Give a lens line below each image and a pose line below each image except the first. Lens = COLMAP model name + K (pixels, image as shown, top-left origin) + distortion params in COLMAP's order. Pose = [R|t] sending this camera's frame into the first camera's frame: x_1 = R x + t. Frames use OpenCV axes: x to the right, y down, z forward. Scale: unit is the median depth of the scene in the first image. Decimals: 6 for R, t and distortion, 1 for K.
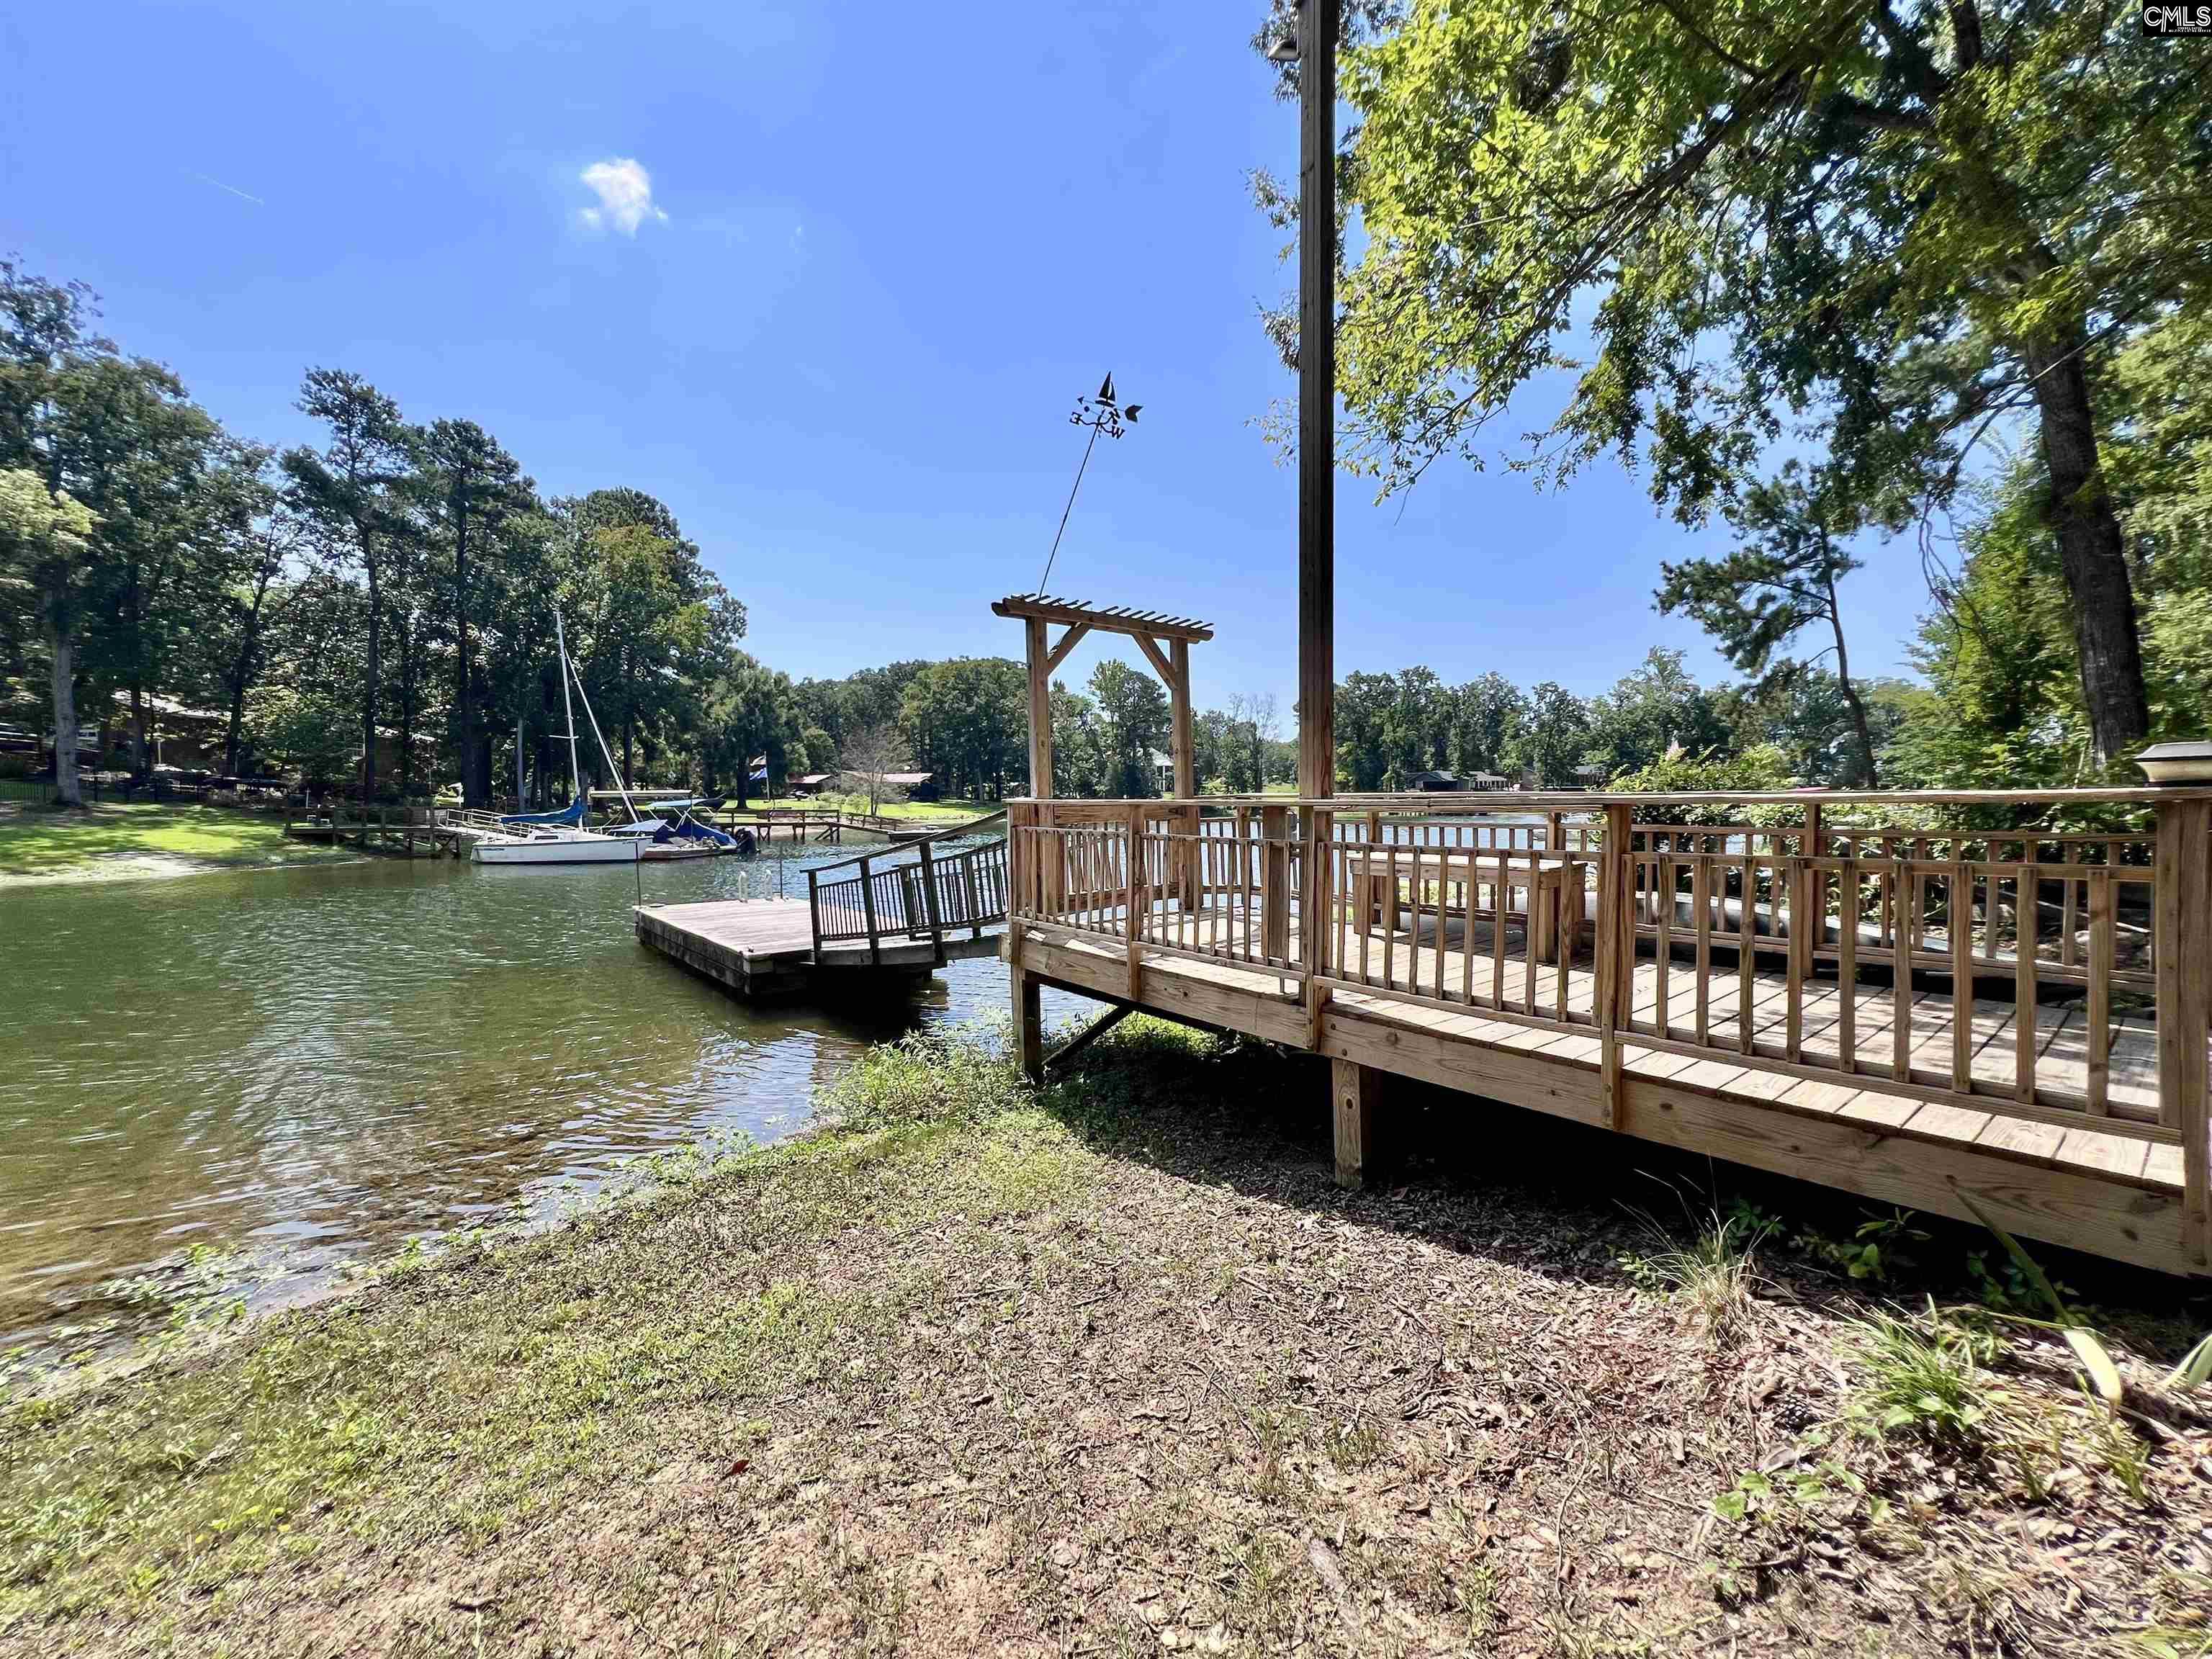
lens RADIAL K [[886.1, 0, 1107.3], [0, 886.1, 823.8], [0, 0, 1]] dist [0.001598, 0.000841]
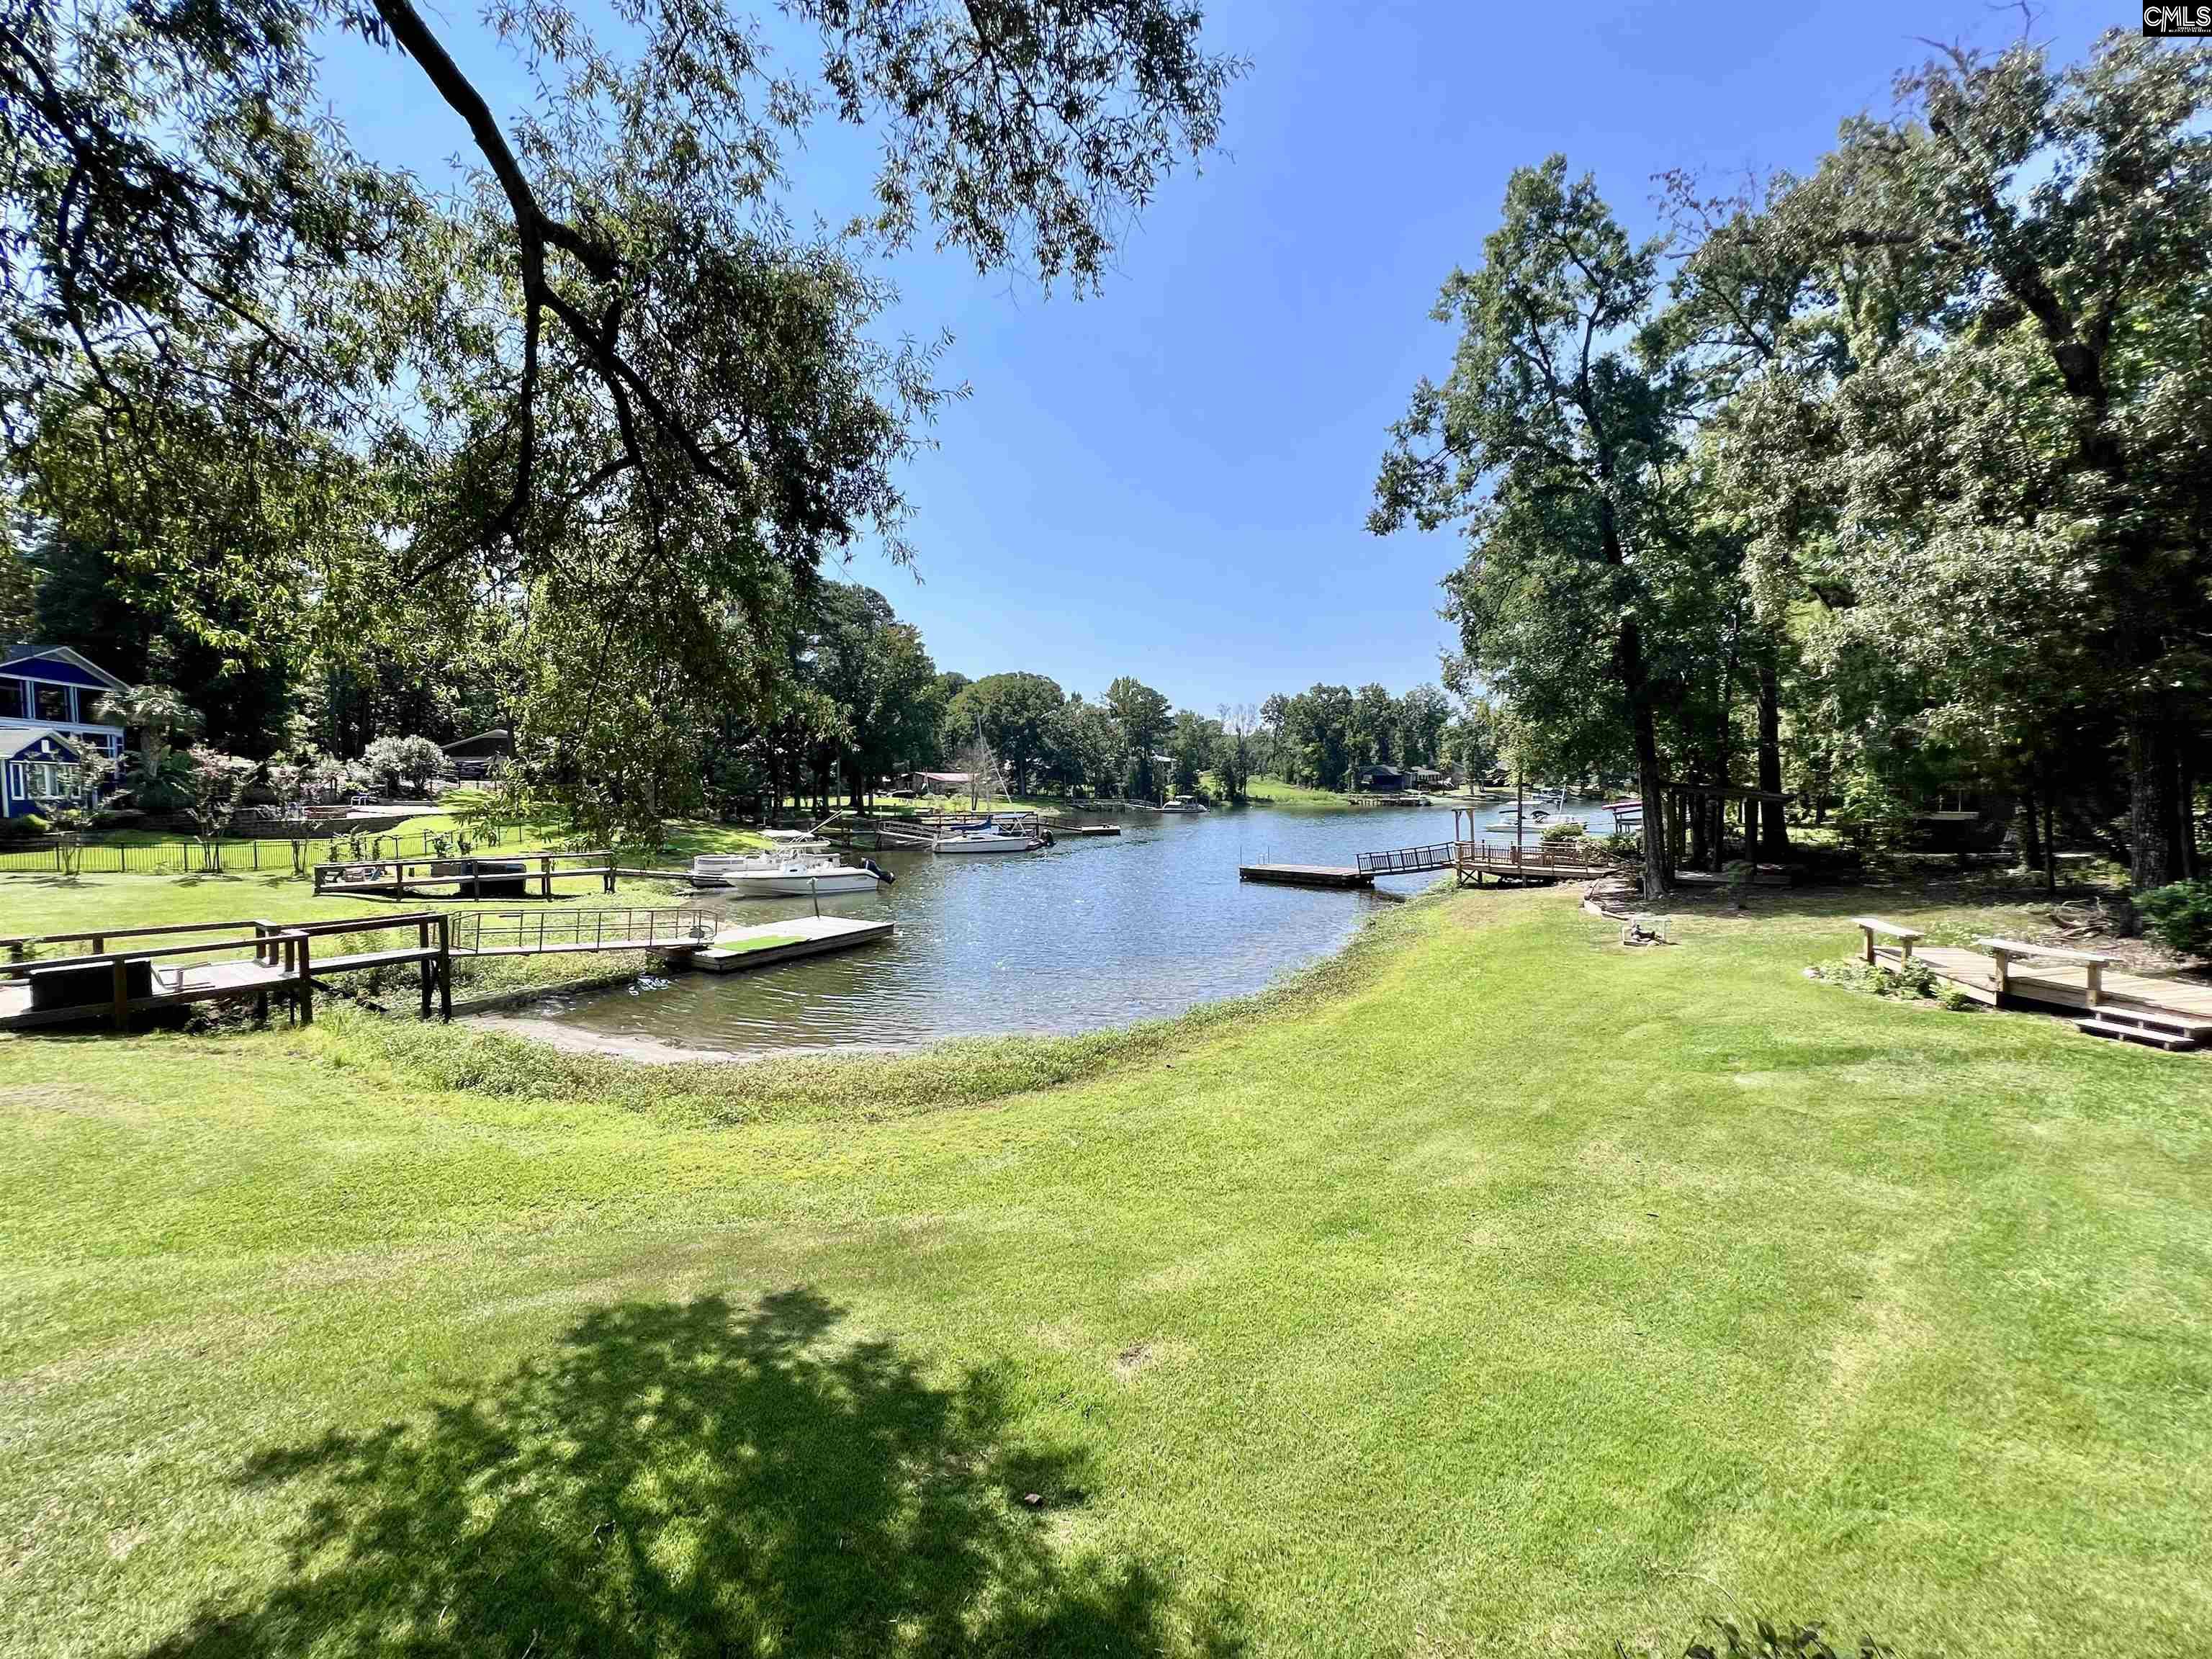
lens RADIAL K [[886.1, 0, 1104.3], [0, 886.1, 829.7], [0, 0, 1]] dist [0.001598, 0.000841]
pose [[0.996581, -0.013210, 0.081558, -0.115396], [0.010923, 0.999536, 0.028434, -0.012123], [-0.081896, -0.027446, 0.996263, -0.186938]]
